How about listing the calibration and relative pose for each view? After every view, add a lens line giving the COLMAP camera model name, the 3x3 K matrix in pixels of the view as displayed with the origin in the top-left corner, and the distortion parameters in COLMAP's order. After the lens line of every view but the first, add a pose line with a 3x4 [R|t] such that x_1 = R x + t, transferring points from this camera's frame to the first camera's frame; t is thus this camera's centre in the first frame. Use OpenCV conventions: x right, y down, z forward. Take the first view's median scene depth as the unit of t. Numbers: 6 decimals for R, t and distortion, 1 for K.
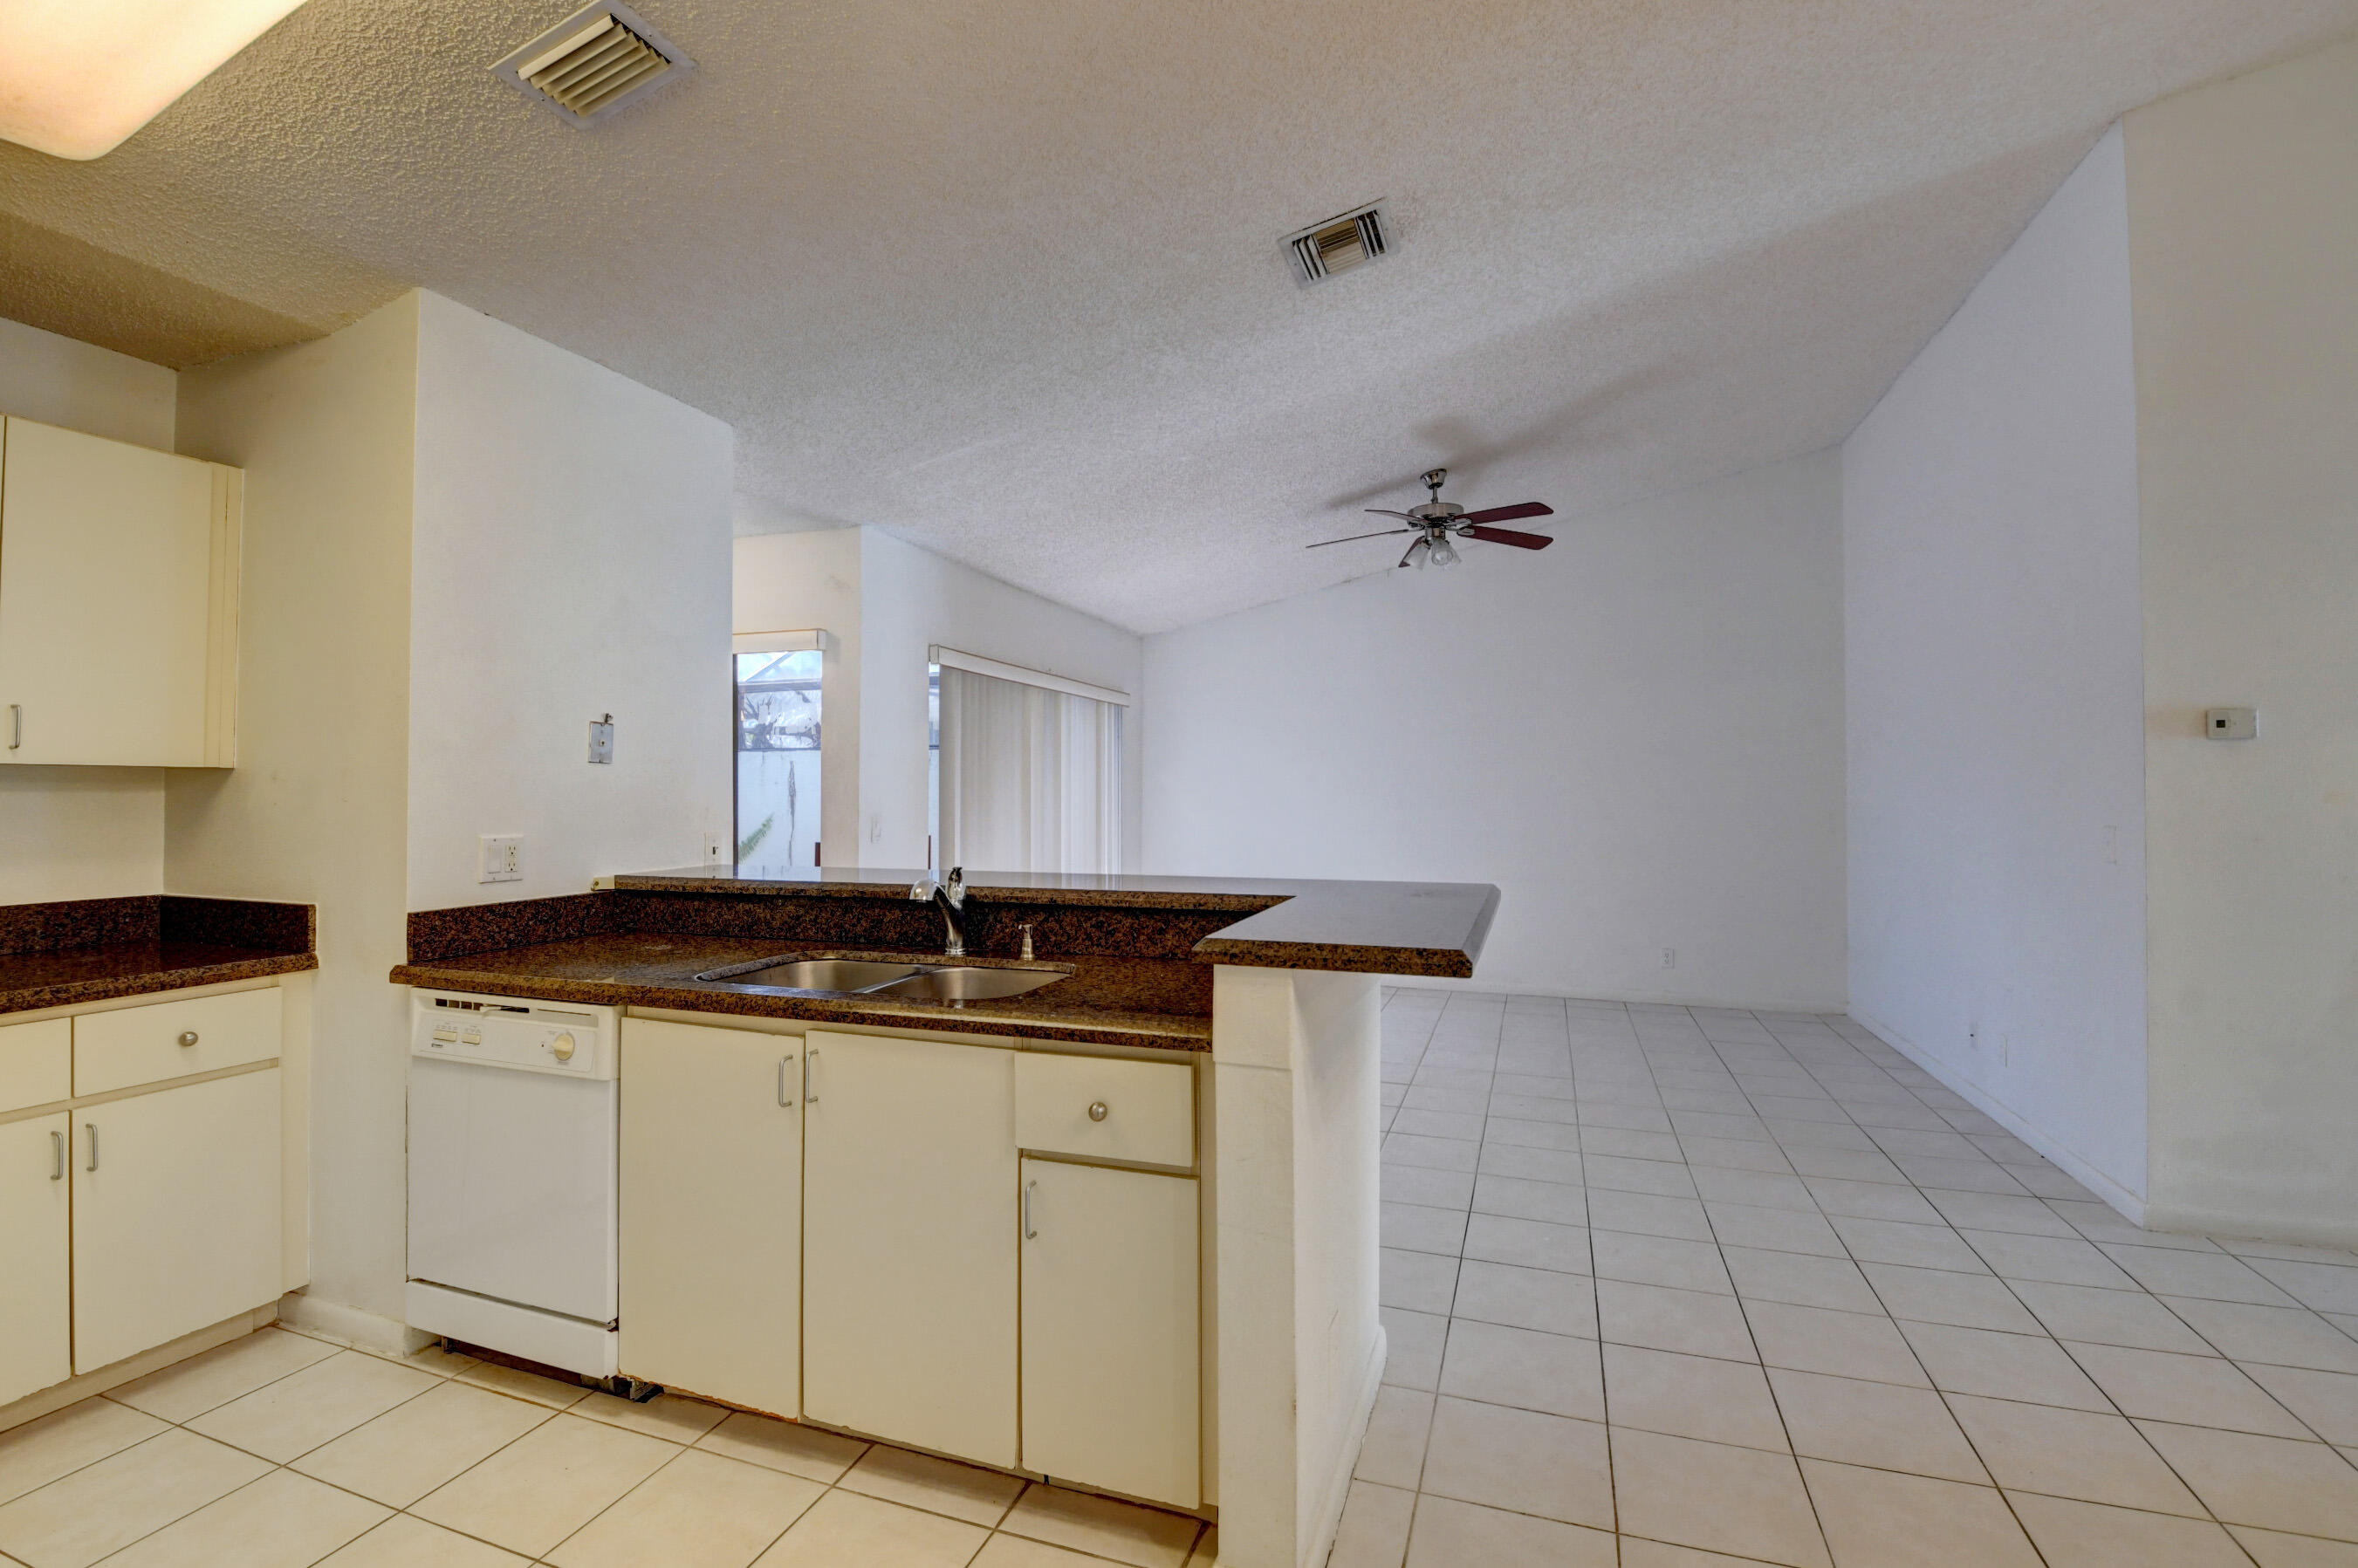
lens RADIAL K [[1036.4, 0, 1176.6], [0, 1036.4, 773.4], [0, 0, 1]] dist [0.013782, -0.026121]
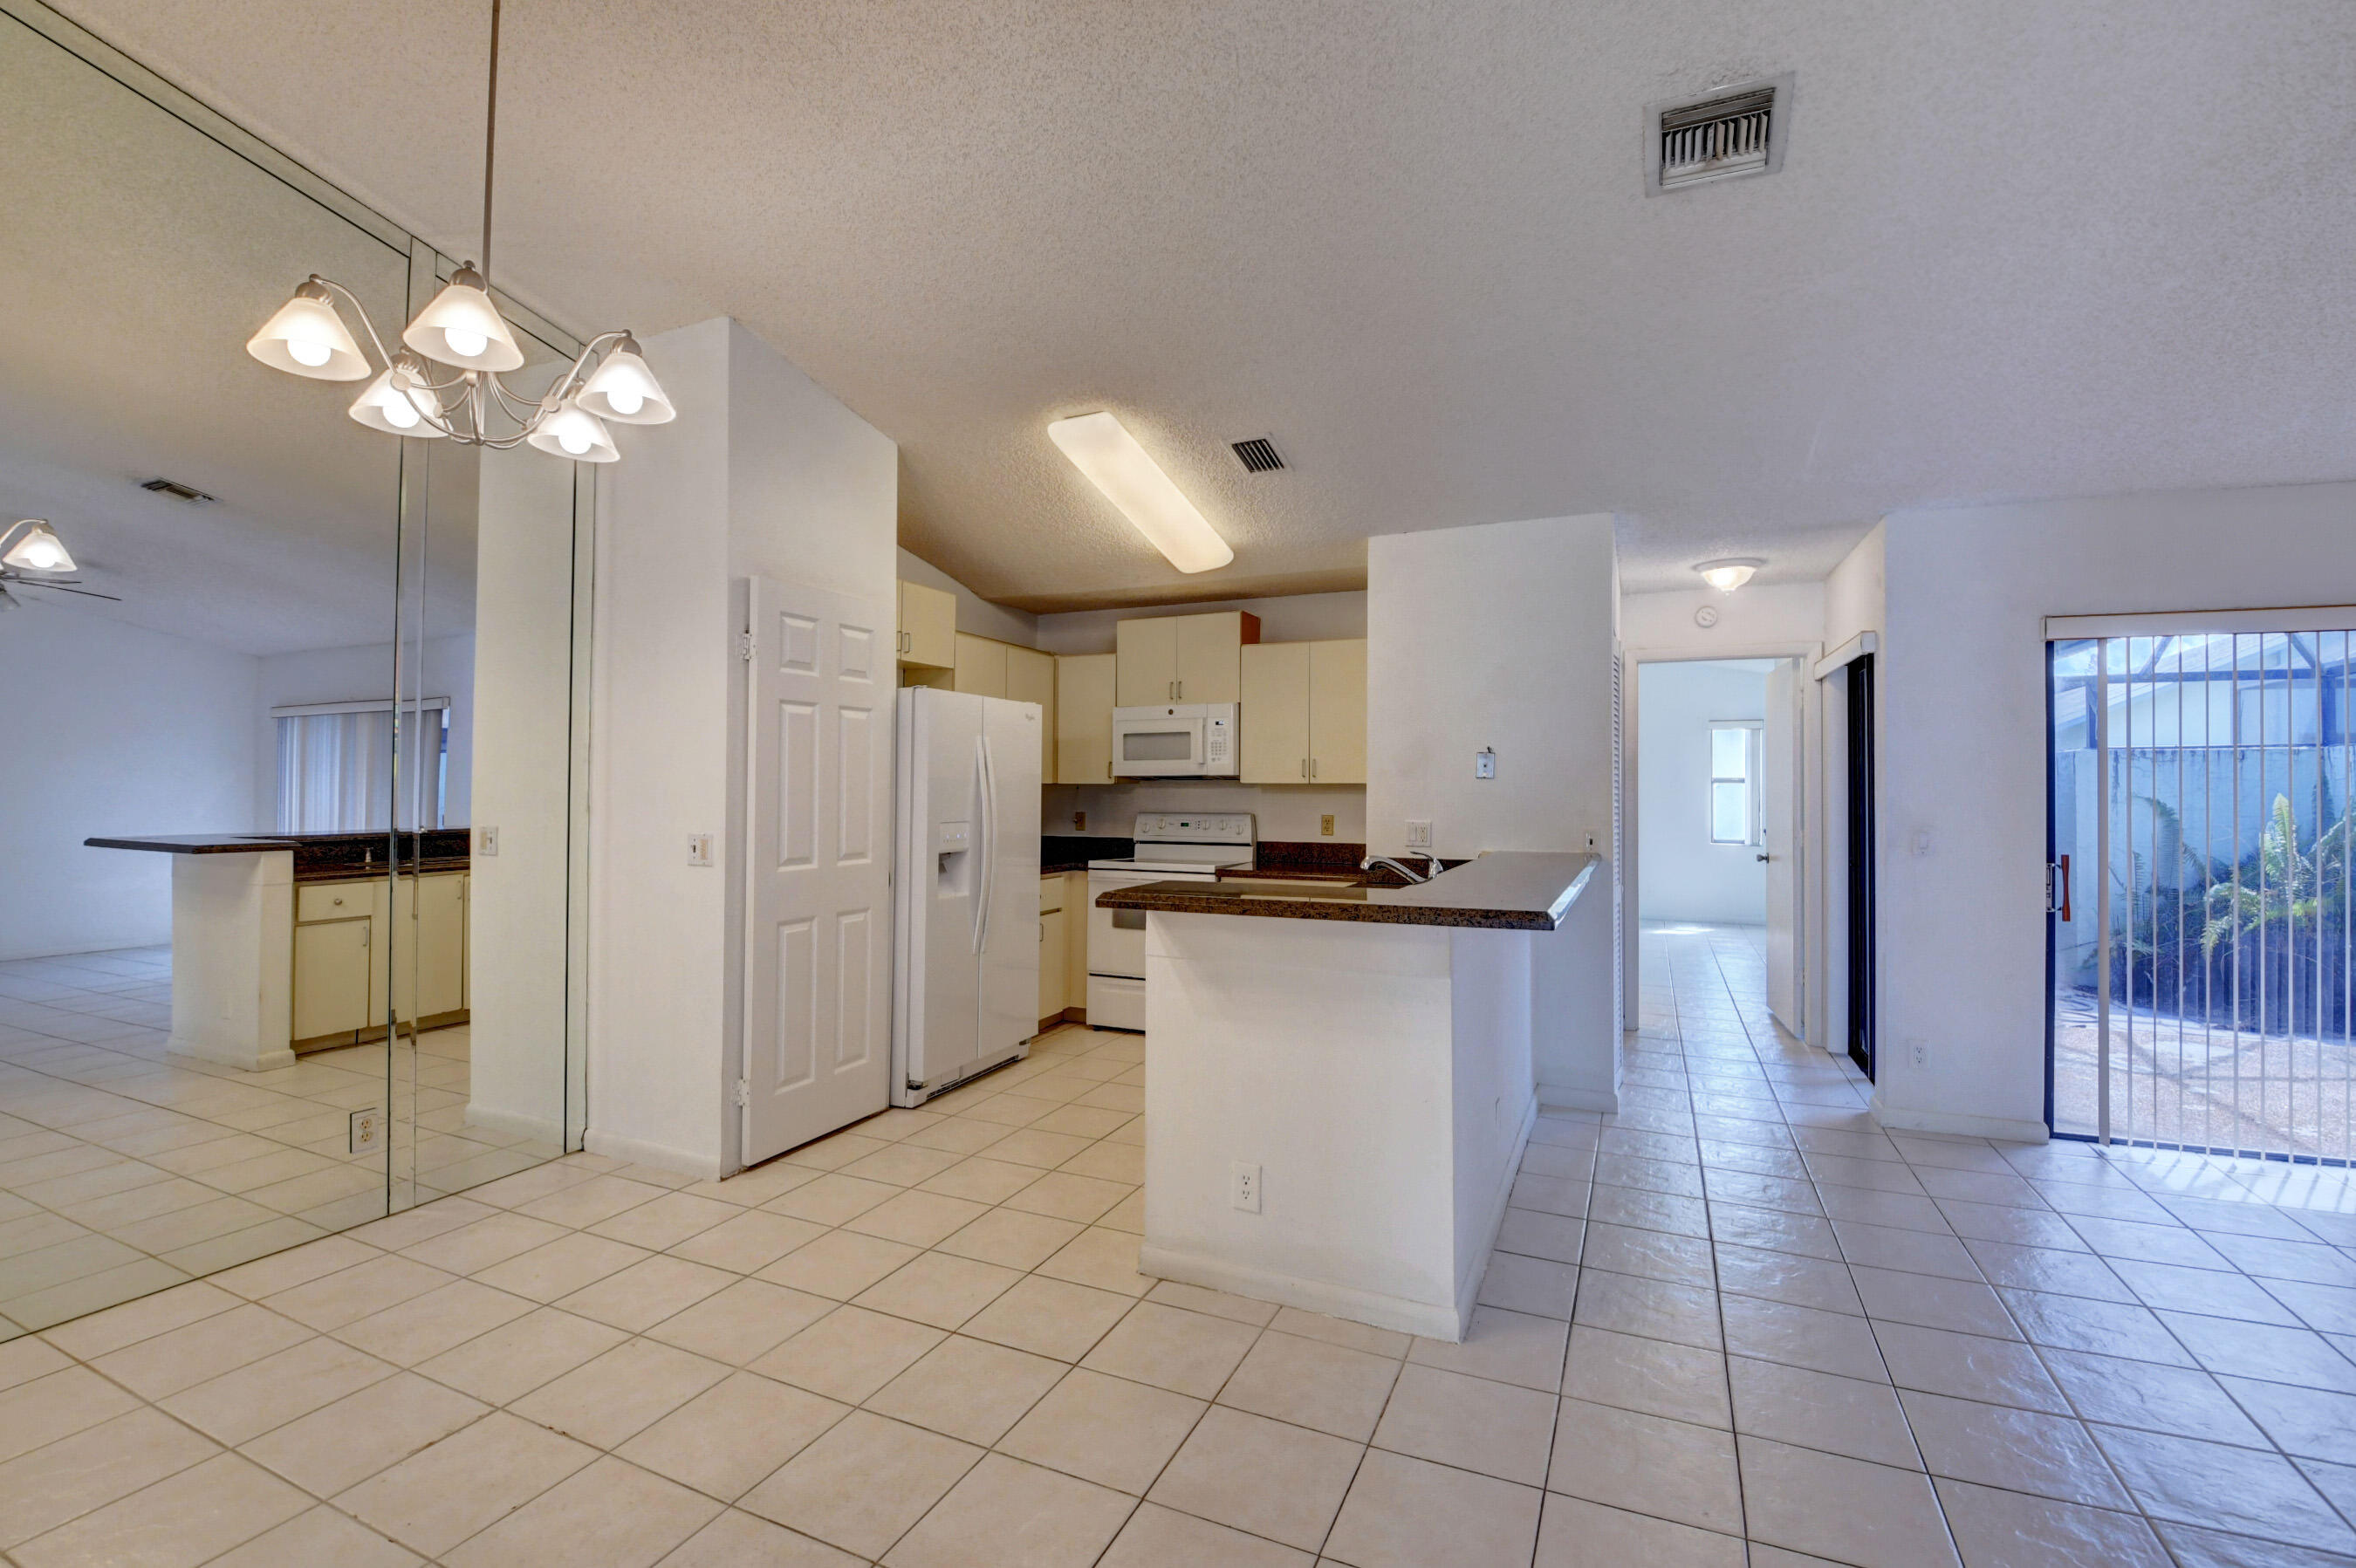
lens RADIAL K [[1040.7, 0, 1176.3], [0, 1040.7, 777.3], [0, 0, 1]] dist [0.014446, -0.022364]
pose [[-0.087443, -0.008725, -0.996131, 1.131473], [0.015155, 0.999834, -0.010087, -0.002787], [0.996054, -0.015978, -0.087296, 0.721249]]
